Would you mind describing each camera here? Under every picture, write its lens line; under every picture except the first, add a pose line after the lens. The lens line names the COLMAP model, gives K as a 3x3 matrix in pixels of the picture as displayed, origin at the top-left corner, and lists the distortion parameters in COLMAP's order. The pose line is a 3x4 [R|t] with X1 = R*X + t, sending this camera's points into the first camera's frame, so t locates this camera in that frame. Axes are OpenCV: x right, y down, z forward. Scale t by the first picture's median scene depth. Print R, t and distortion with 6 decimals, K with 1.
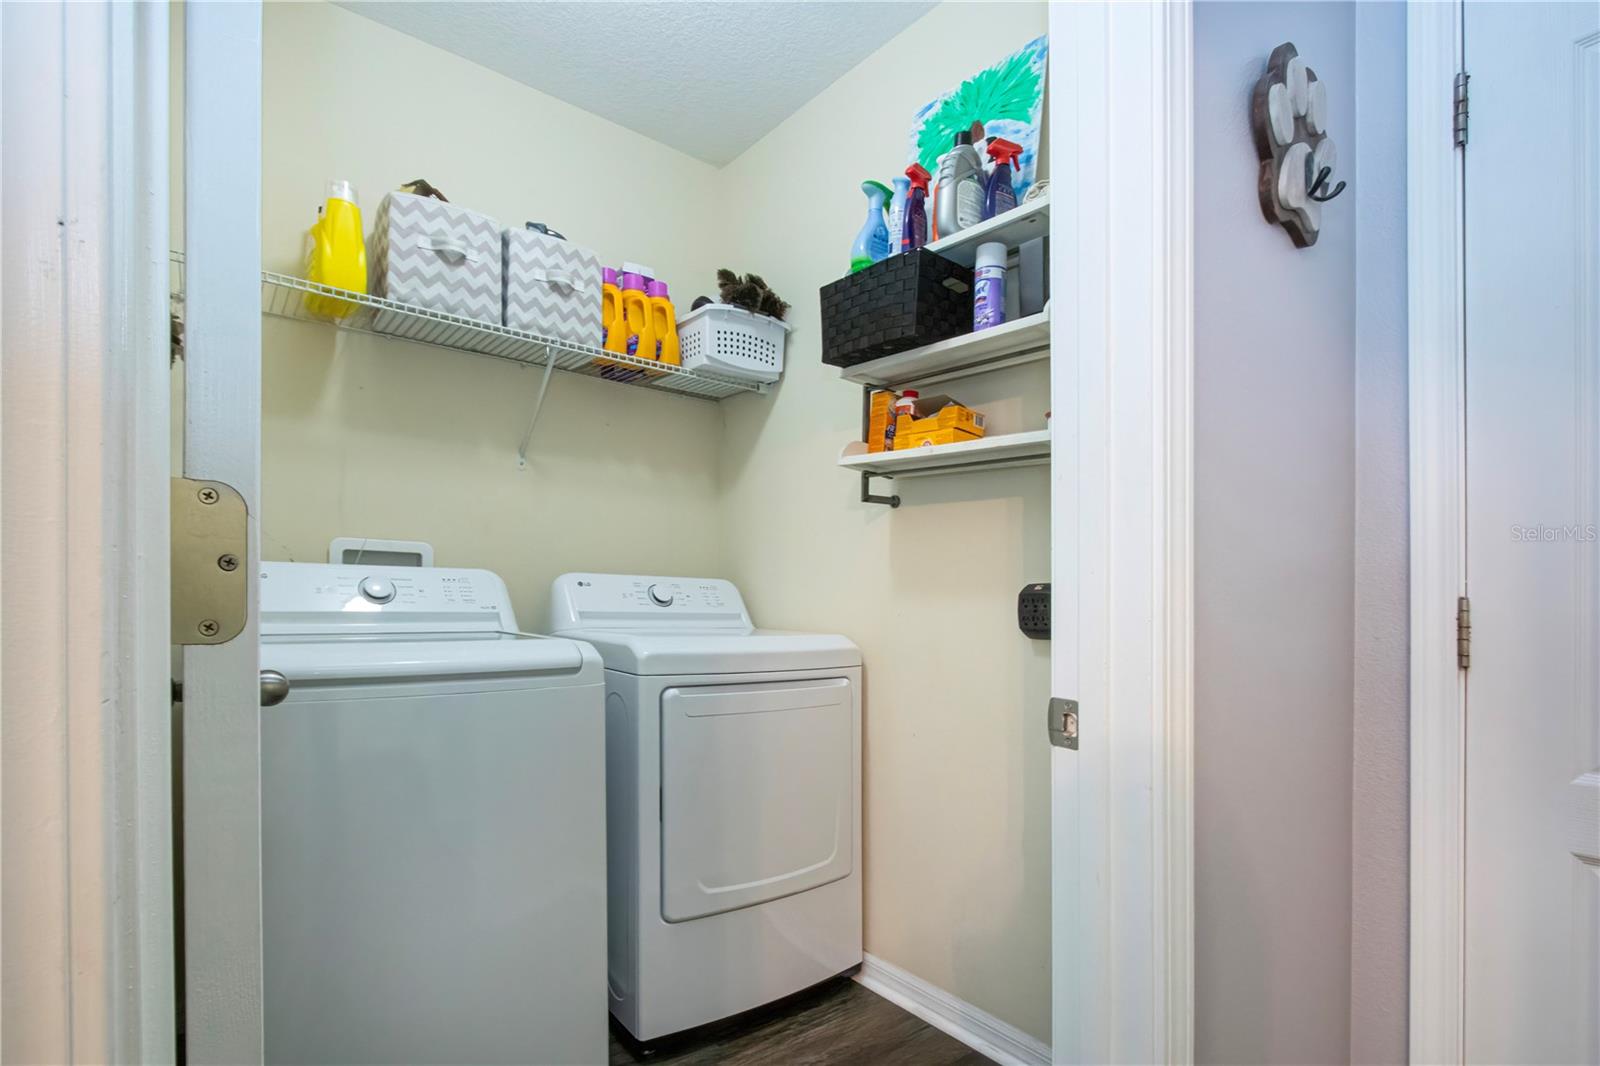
lens RADIAL K [[782.3, 0, 855.5], [0, 782.3, 583.3], [0, 0, 1]] dist [-0.003354, 0.000545]
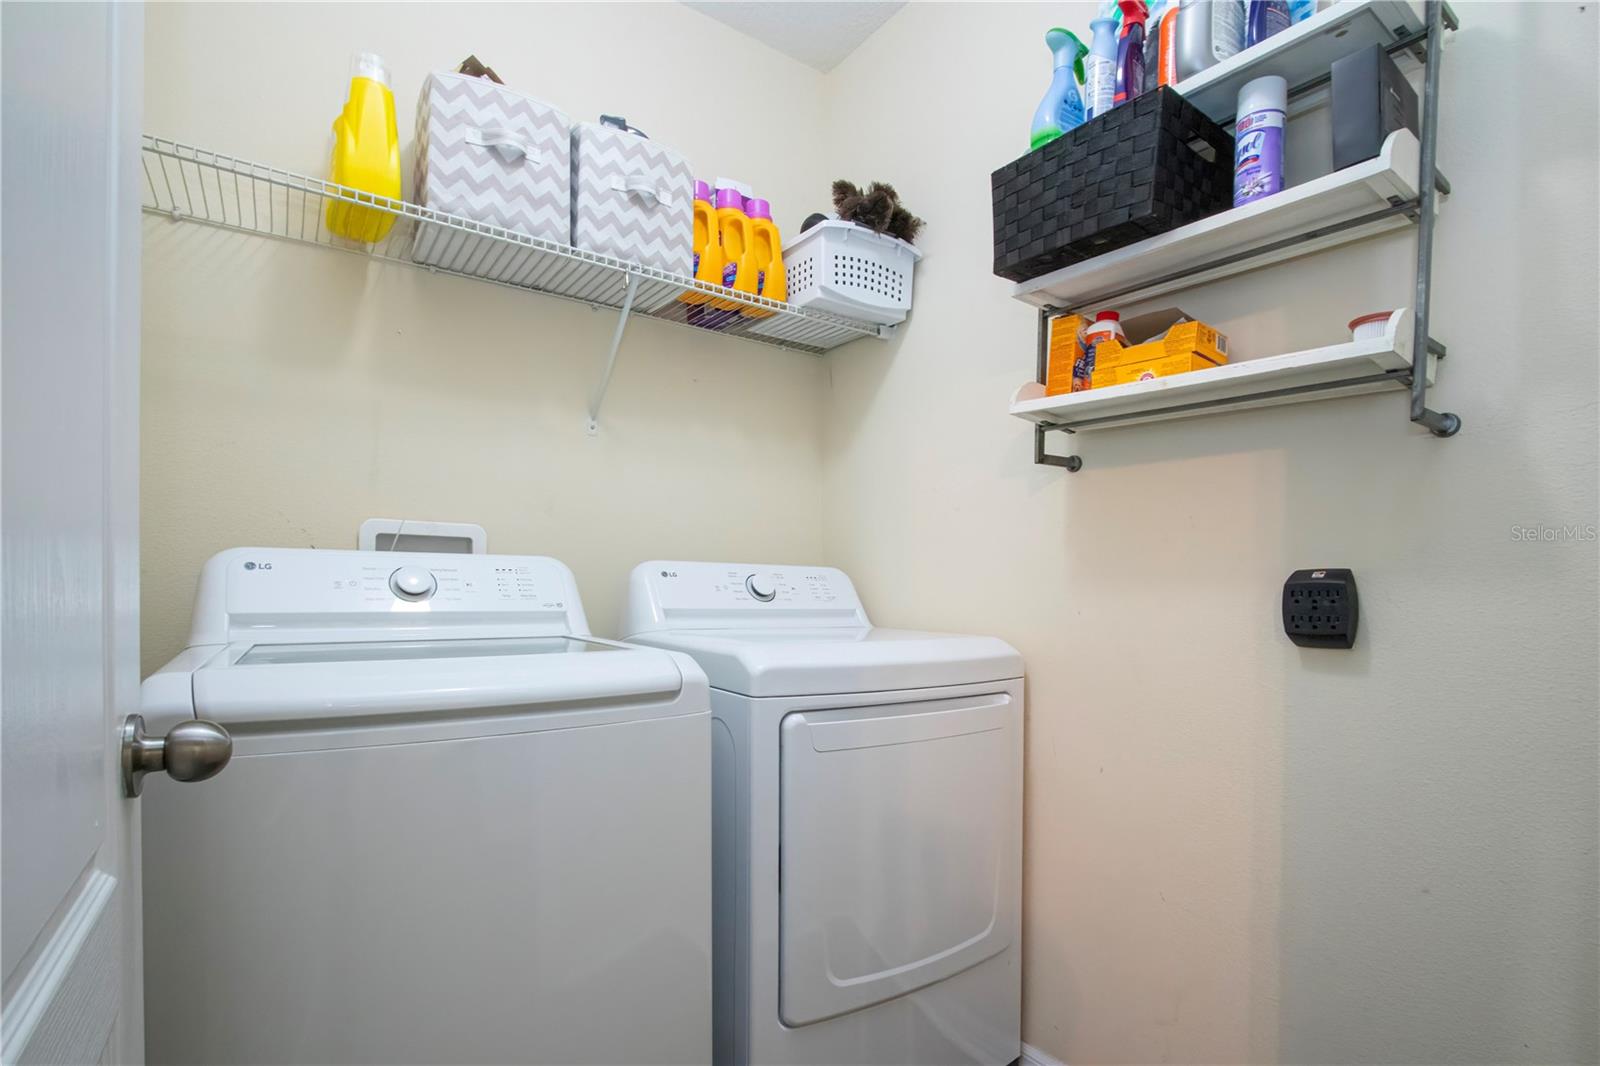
lens RADIAL K [[753.1, 0, 860.2], [0, 753.1, 557.6], [0, 0, 1]] dist [-0.003625, -0.001571]
pose [[0.998774, -0.007428, -0.048934, -0.125411], [0.006422, 0.999766, -0.020679, 0.001108], [0.049076, 0.020340, 0.998588, 0.262732]]
